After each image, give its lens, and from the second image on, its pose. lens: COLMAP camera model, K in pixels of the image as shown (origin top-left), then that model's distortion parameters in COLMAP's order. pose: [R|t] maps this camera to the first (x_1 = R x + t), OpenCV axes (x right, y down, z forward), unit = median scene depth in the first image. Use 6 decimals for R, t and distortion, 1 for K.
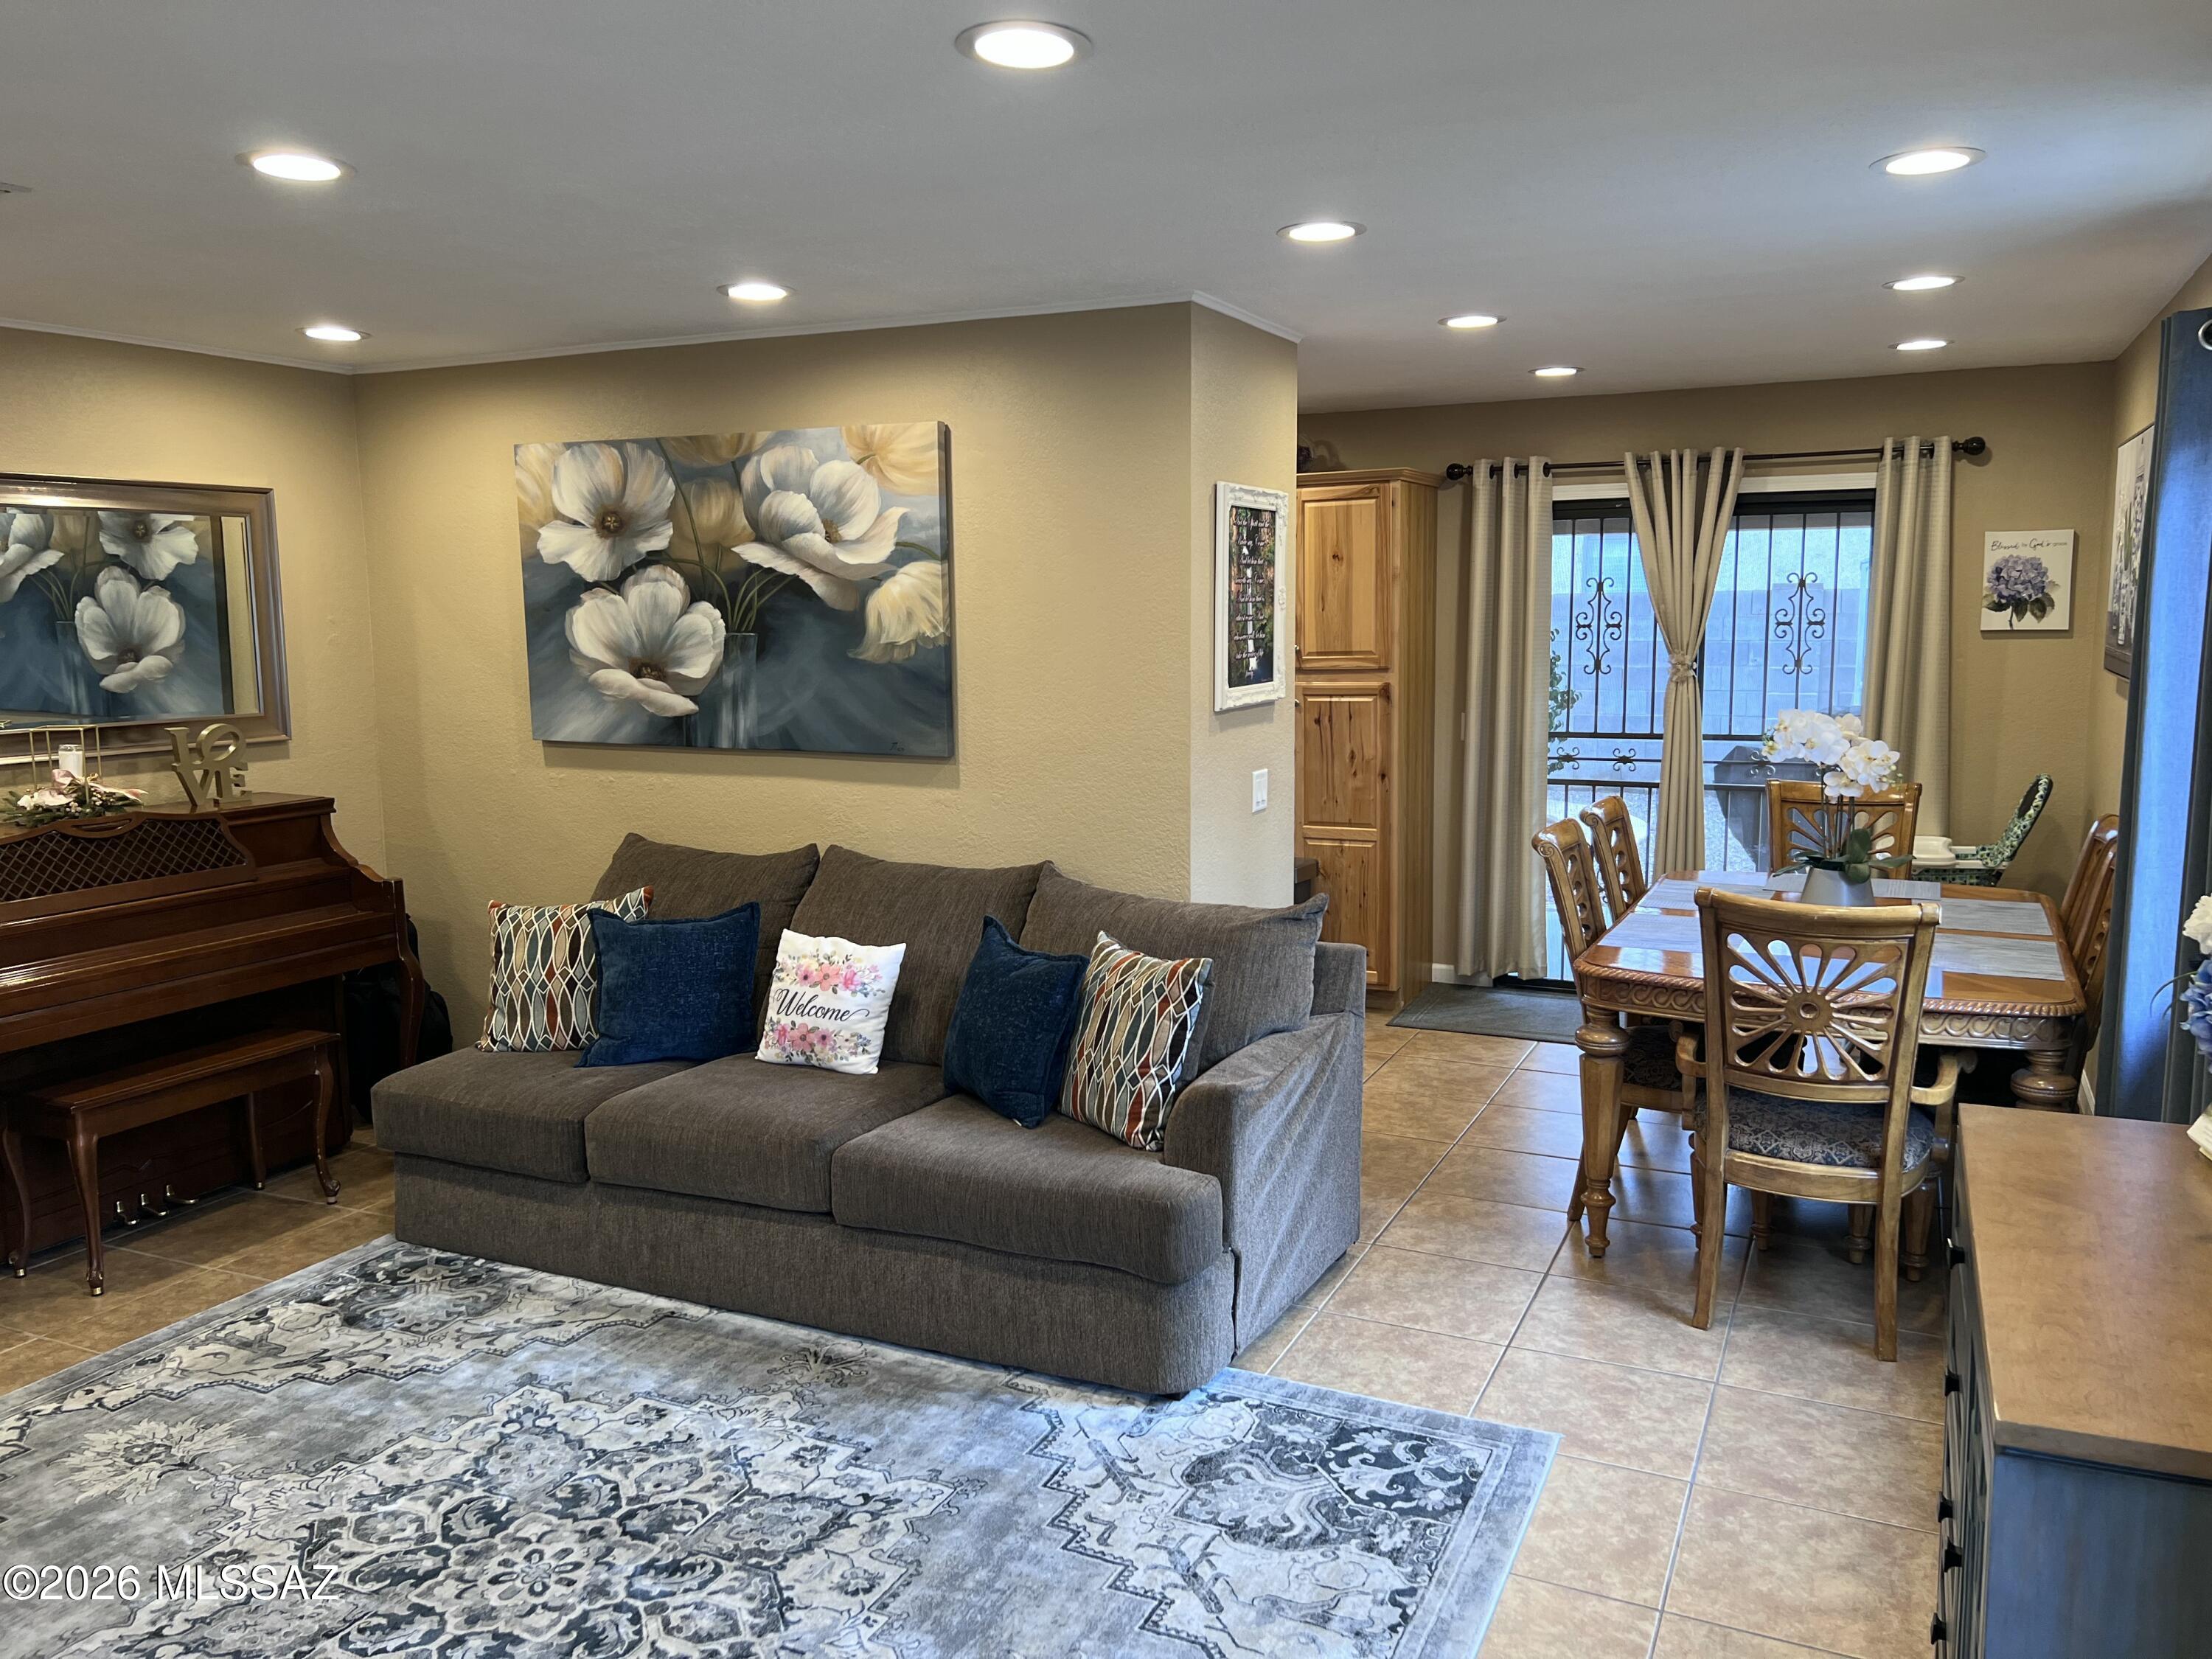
lens RADIAL K [[1678.9, 0, 1128.6], [0, 1678.9, 834.0], [0, 0, 1]] dist [0.059681, -0.072312]
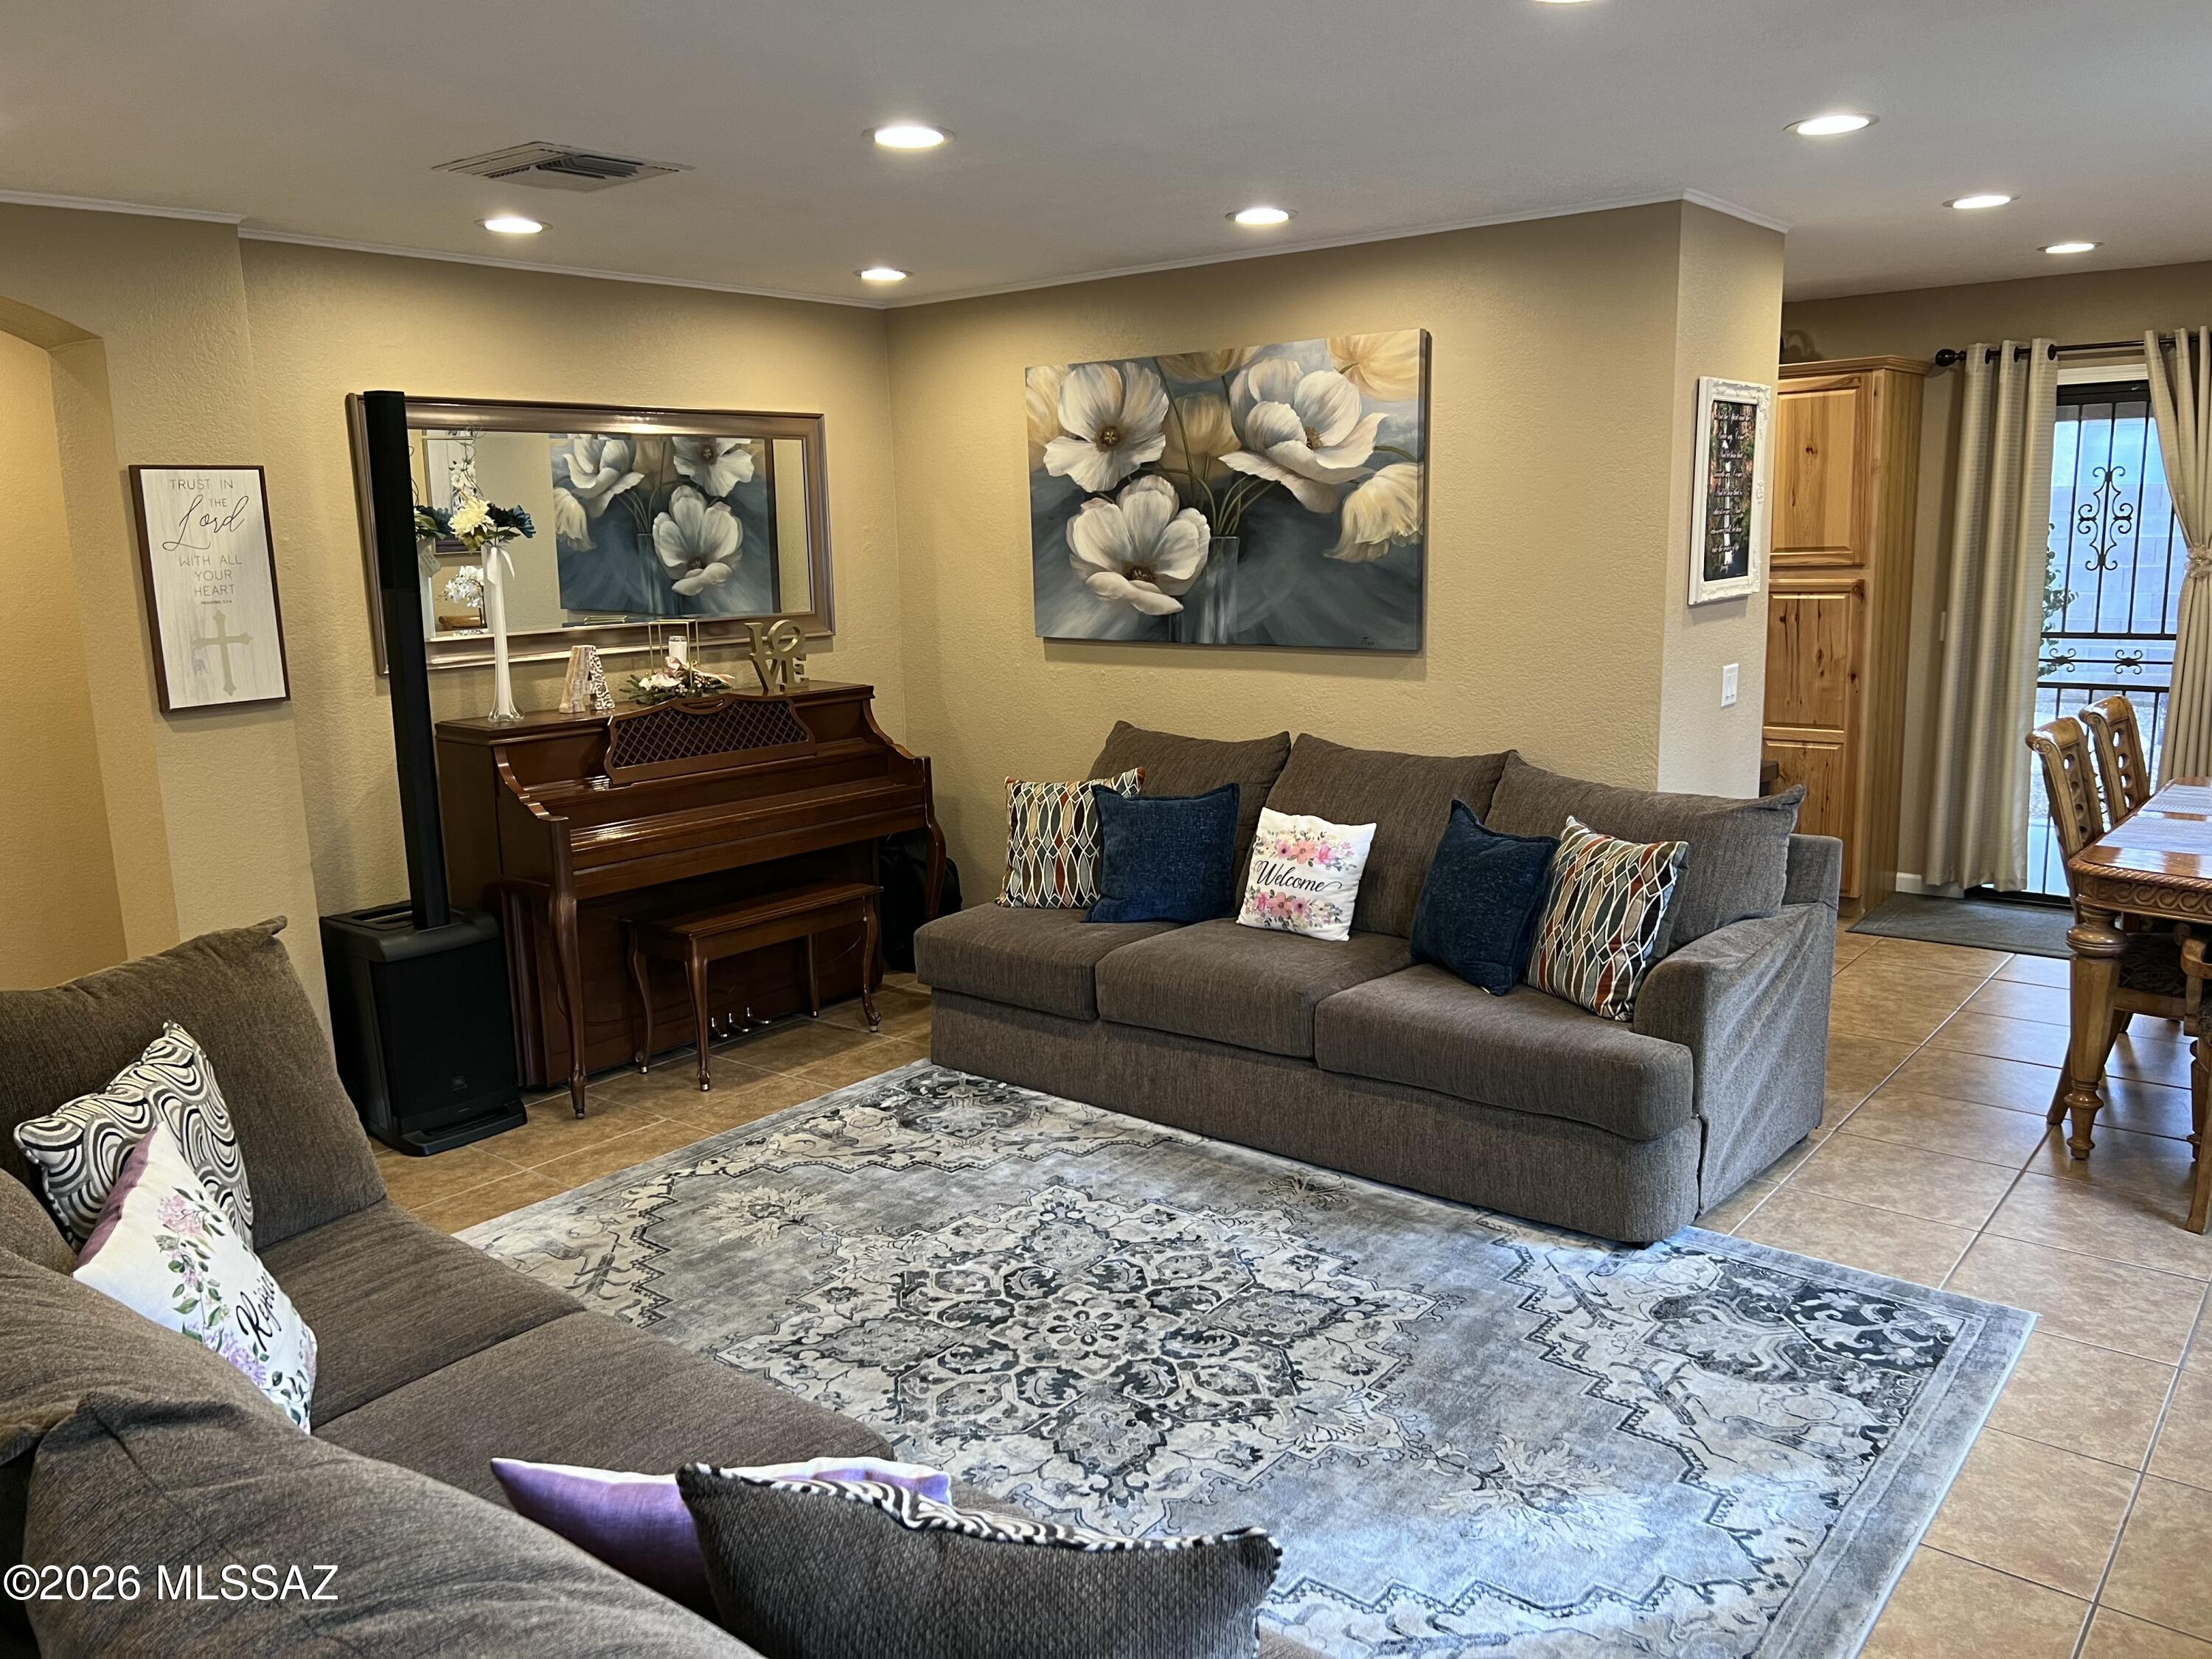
lens RADIAL K [[1678.9, 0, 1121.9], [0, 1678.9, 829.1], [0, 0, 1]] dist [0.059681, -0.072312]
pose [[0.971173, 0.030643, -0.236397, -0.037514], [-0.018799, 0.998460, 0.052196, 0.015914], [0.237632, -0.046247, 0.970254, -0.086944]]
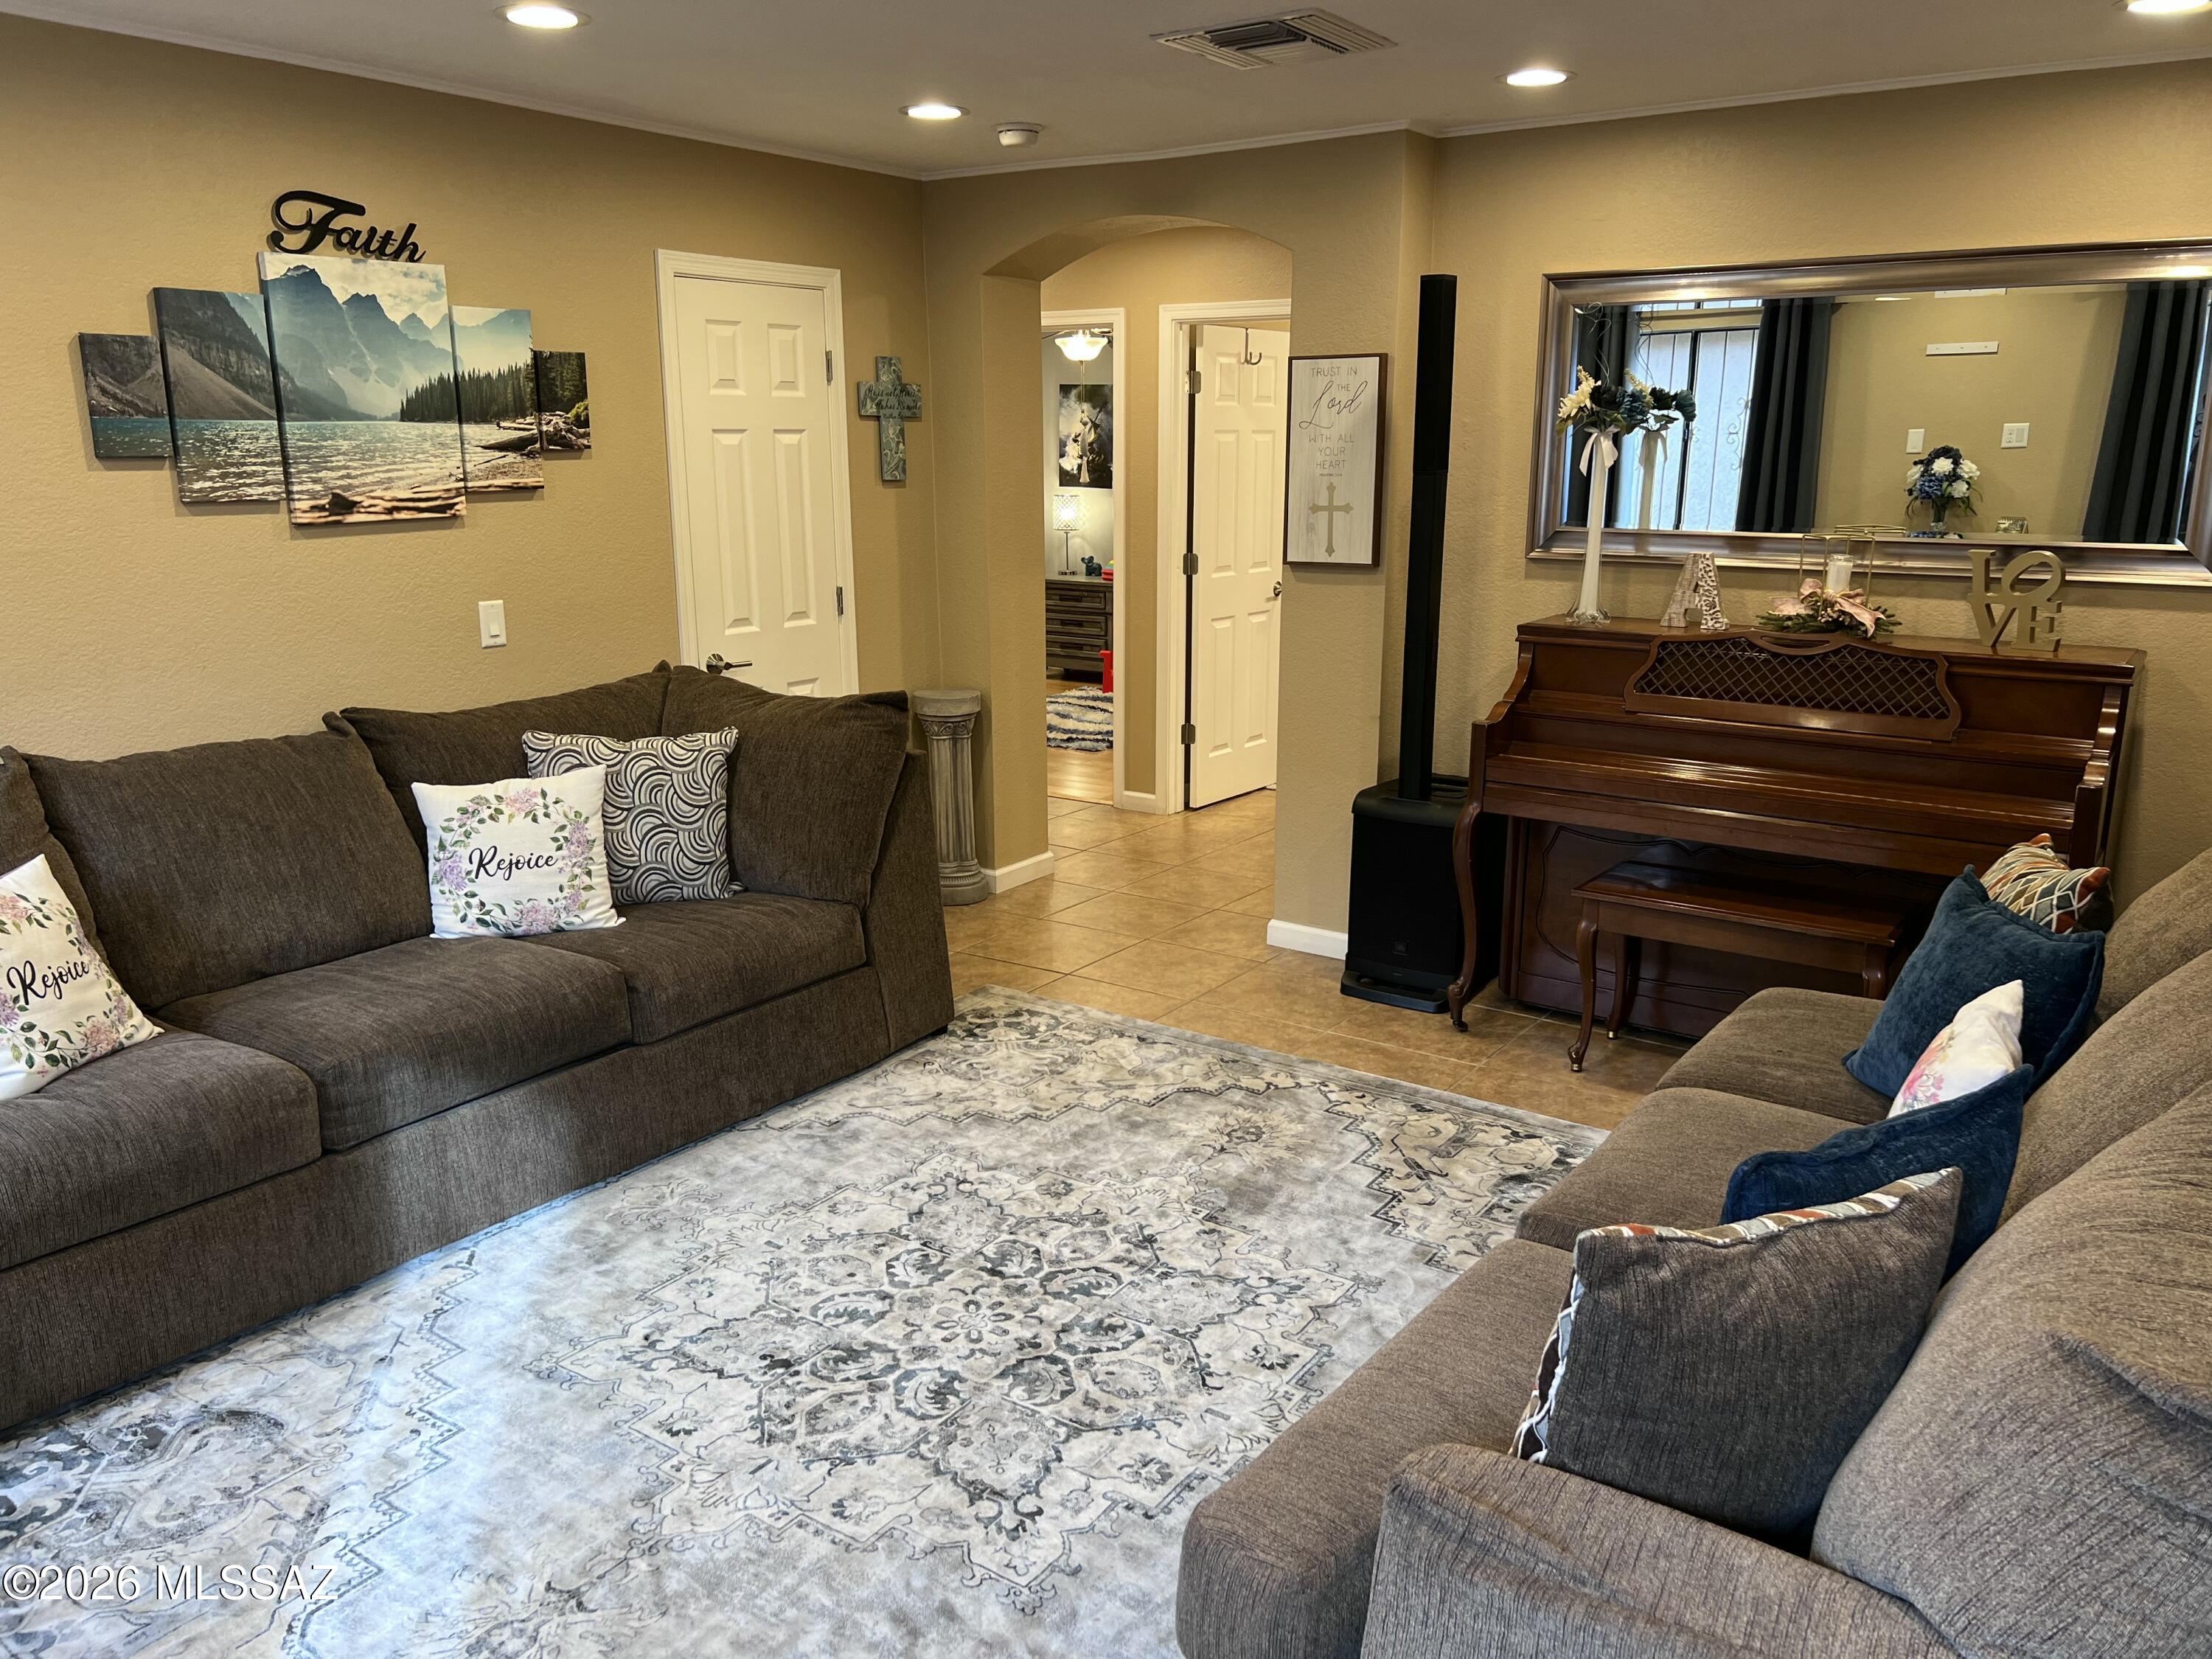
lens RADIAL K [[1678.9, 0, 1121.3], [0, 1678.9, 849.8], [0, 0, 1]] dist [0.059681, -0.072312]
pose [[-0.177060, 0.249517, -0.952046, 0.397930], [-0.133541, 0.952293, 0.274417, -0.107199], [0.975098, 0.175726, -0.135292, 0.813672]]
